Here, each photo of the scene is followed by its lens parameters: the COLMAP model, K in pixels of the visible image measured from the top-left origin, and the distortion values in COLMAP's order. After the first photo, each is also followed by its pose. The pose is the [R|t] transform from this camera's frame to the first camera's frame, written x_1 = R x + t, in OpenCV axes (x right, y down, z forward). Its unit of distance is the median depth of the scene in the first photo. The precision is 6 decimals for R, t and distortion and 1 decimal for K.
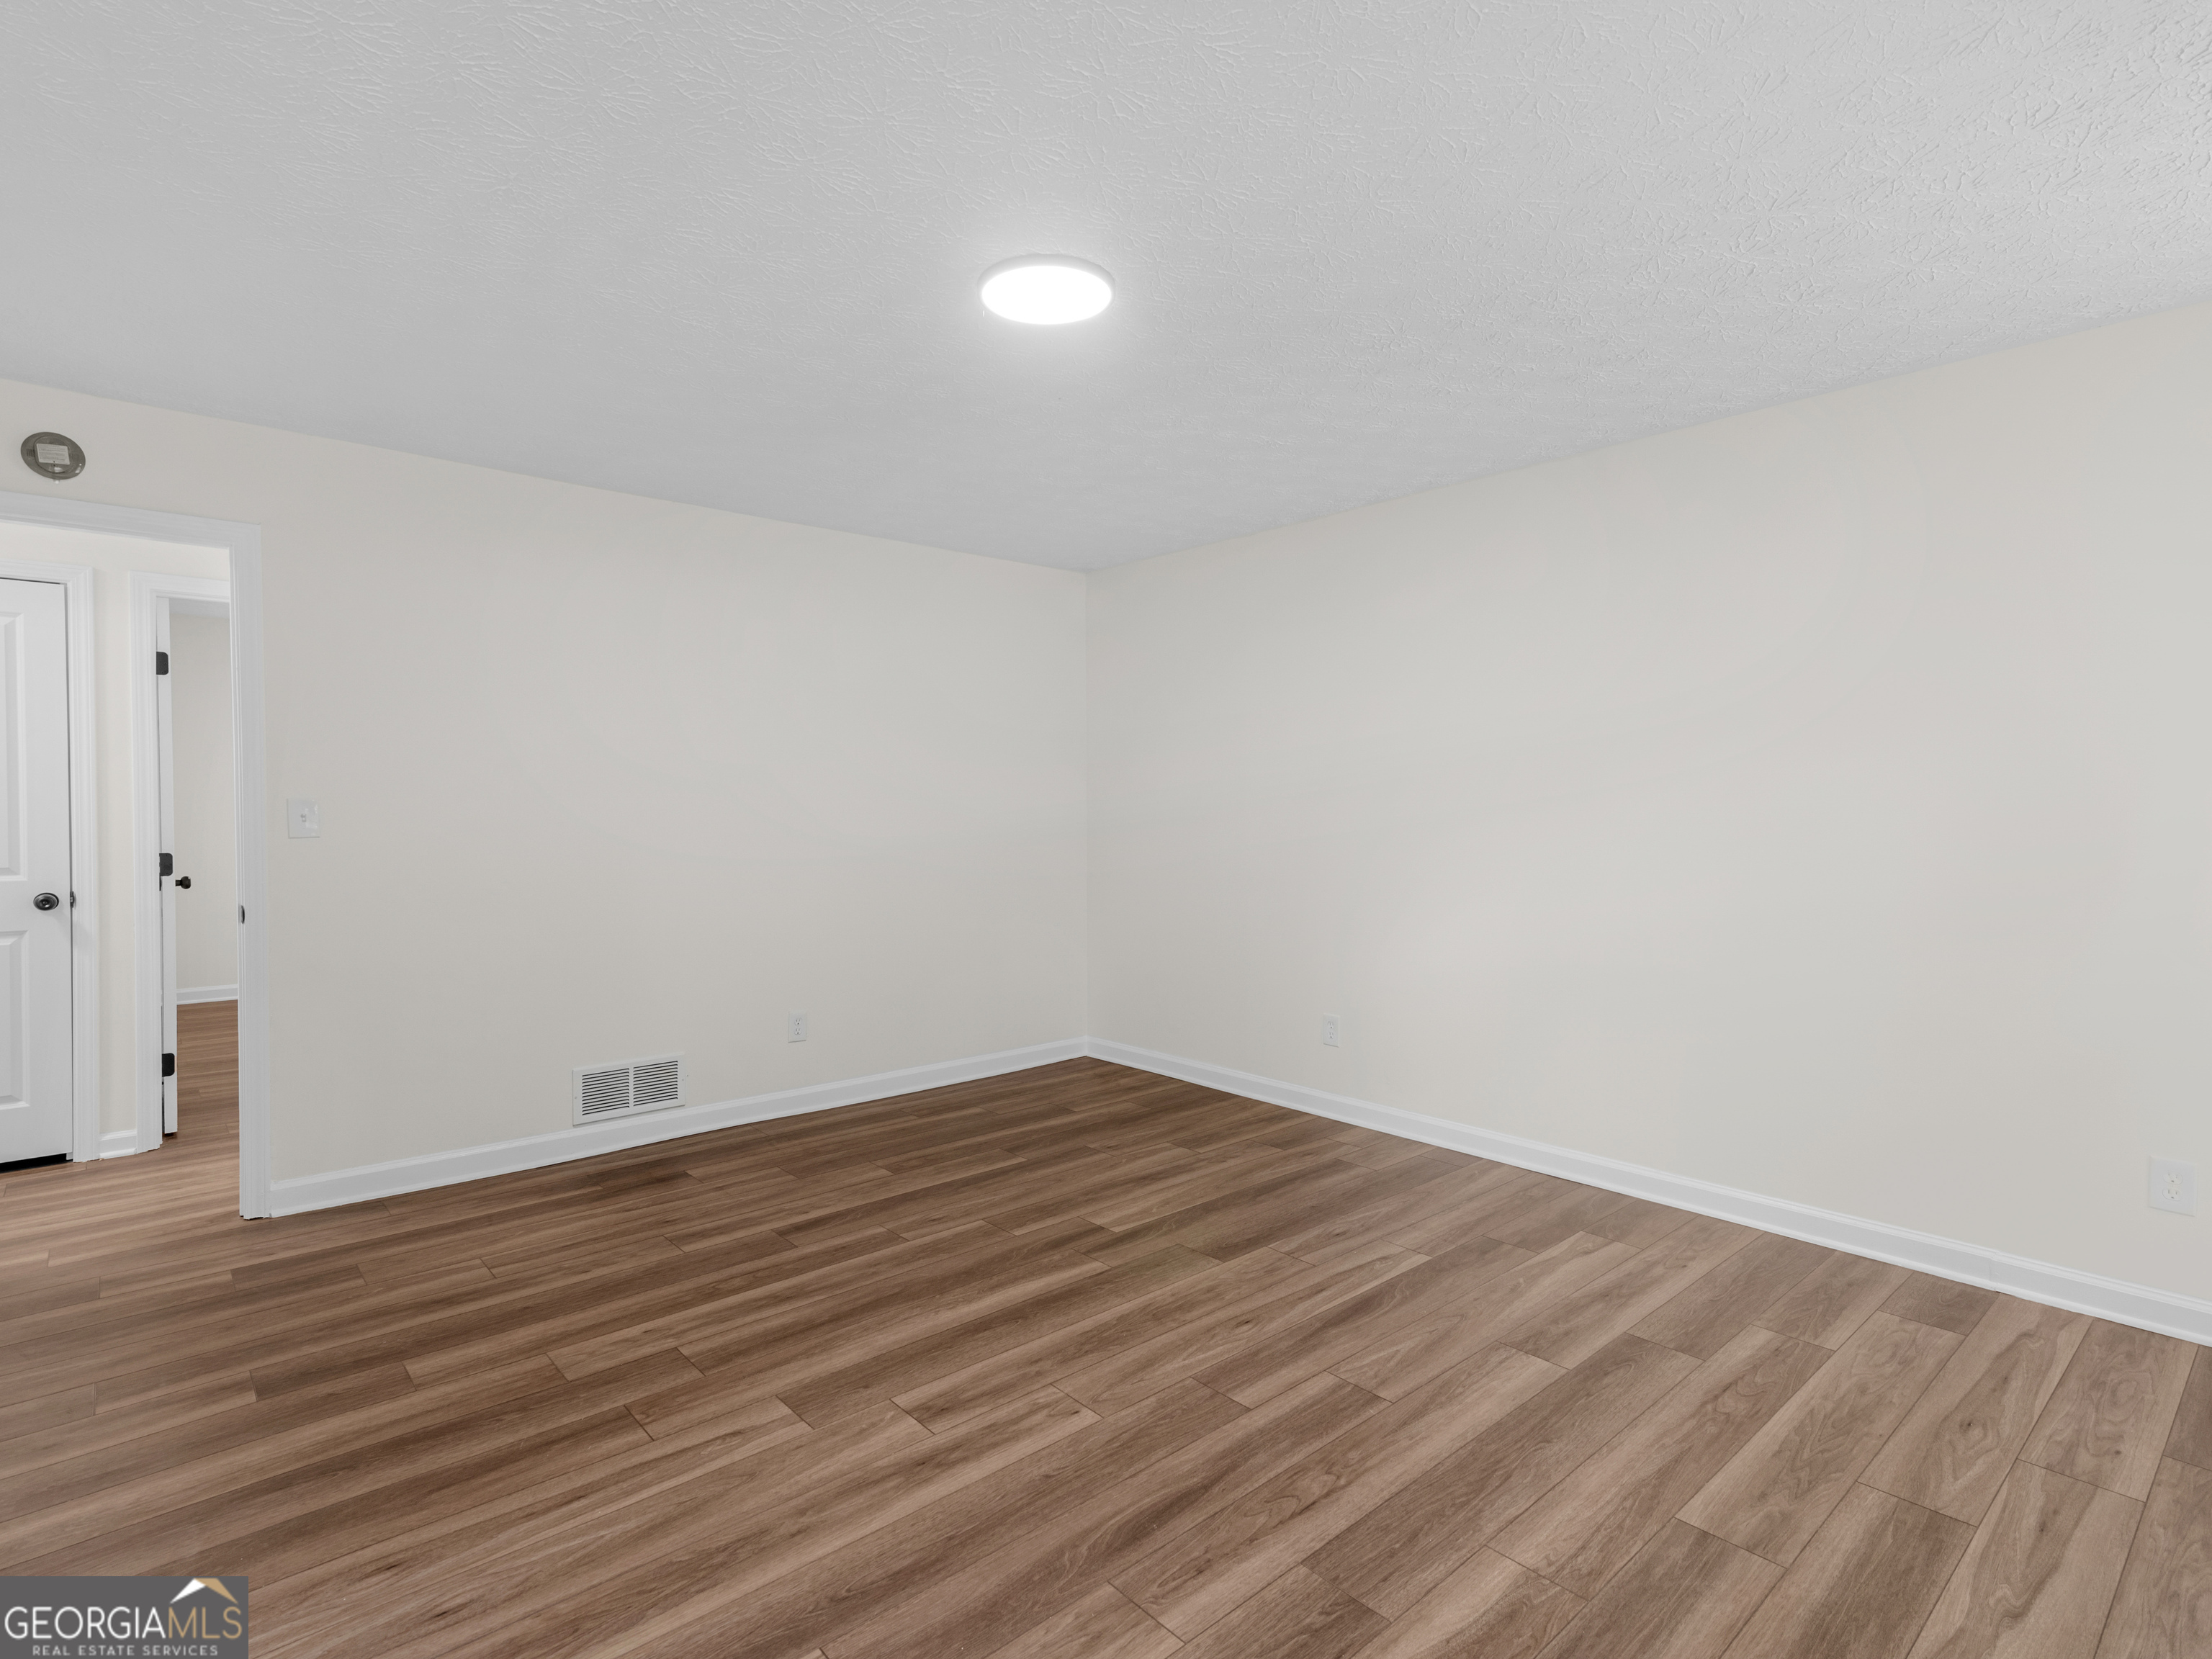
lens RADIAL K [[1119.5, 0, 1114.3], [0, 1119.5, 820.4], [0, 0, 1]] dist [0.017404, -0.001144]
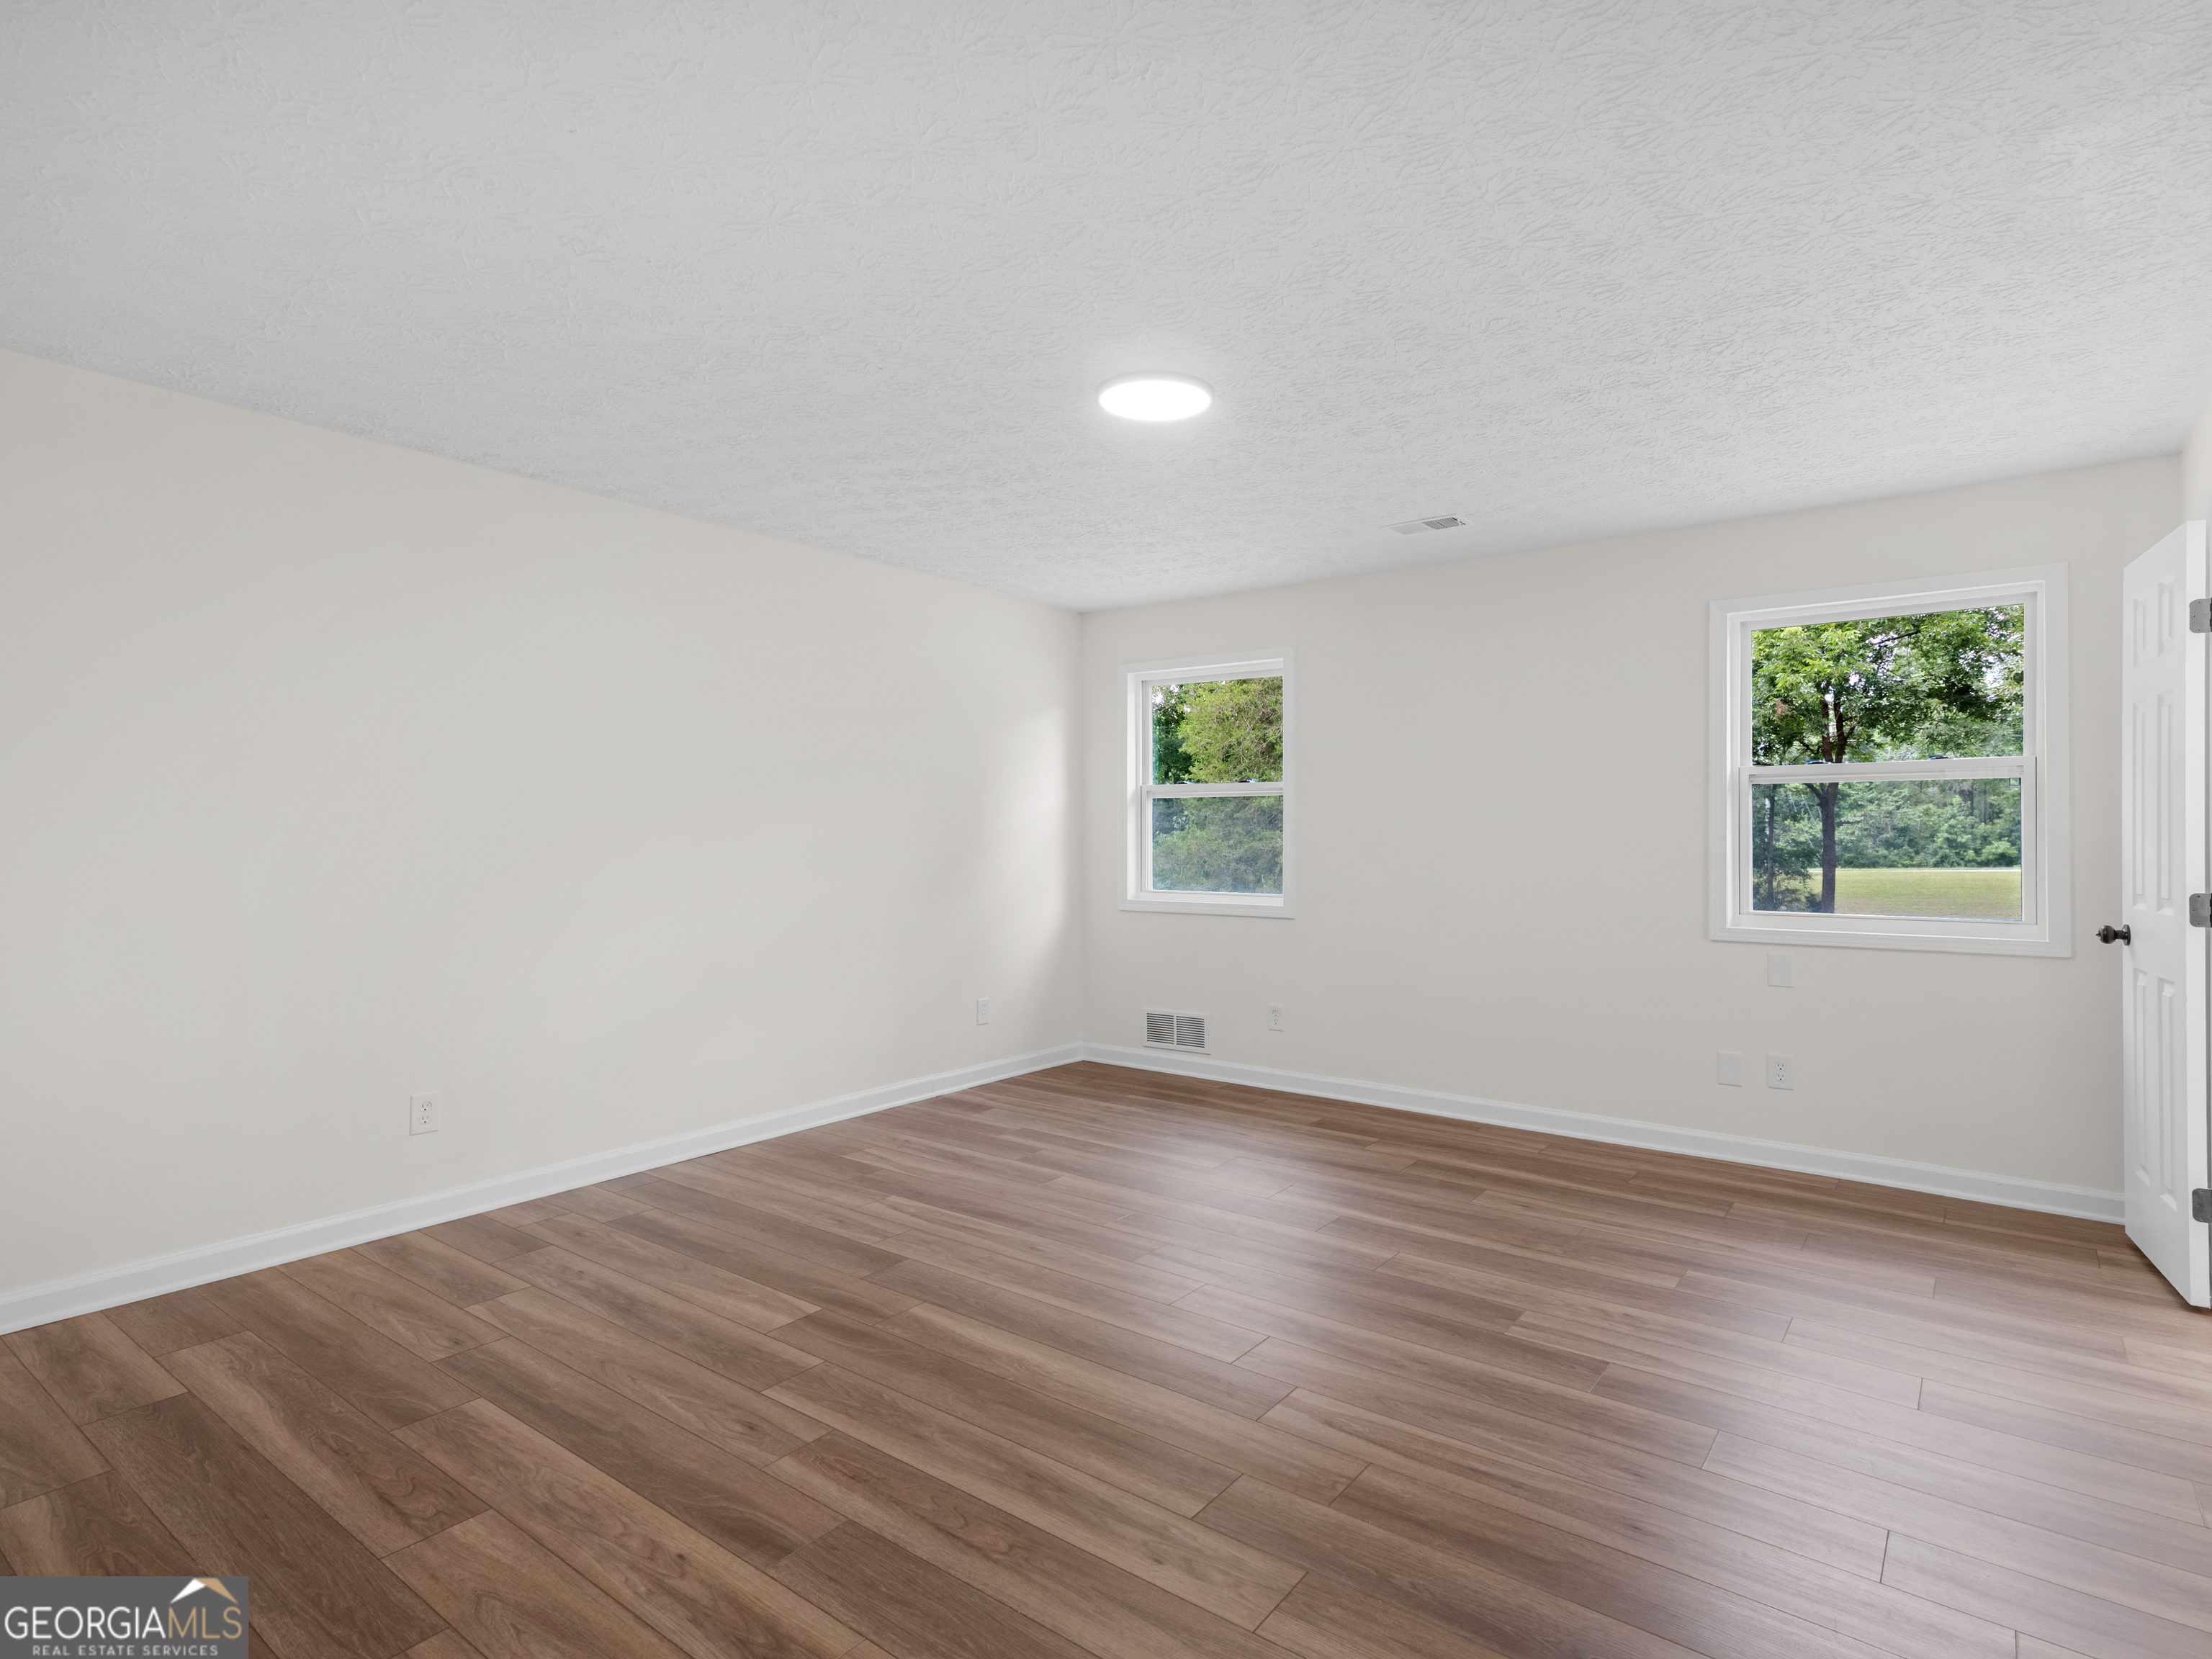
lens RADIAL K [[1119.5, 0, 1114.3], [0, 1119.5, 820.4], [0, 0, 1]] dist [0.017404, -0.001144]
pose [[-0.183121, 0.008440, 0.983054, -0.952934], [0.009601, 0.999931, -0.006796, -0.000567], [-0.983043, 0.008193, -0.183190, 0.997752]]
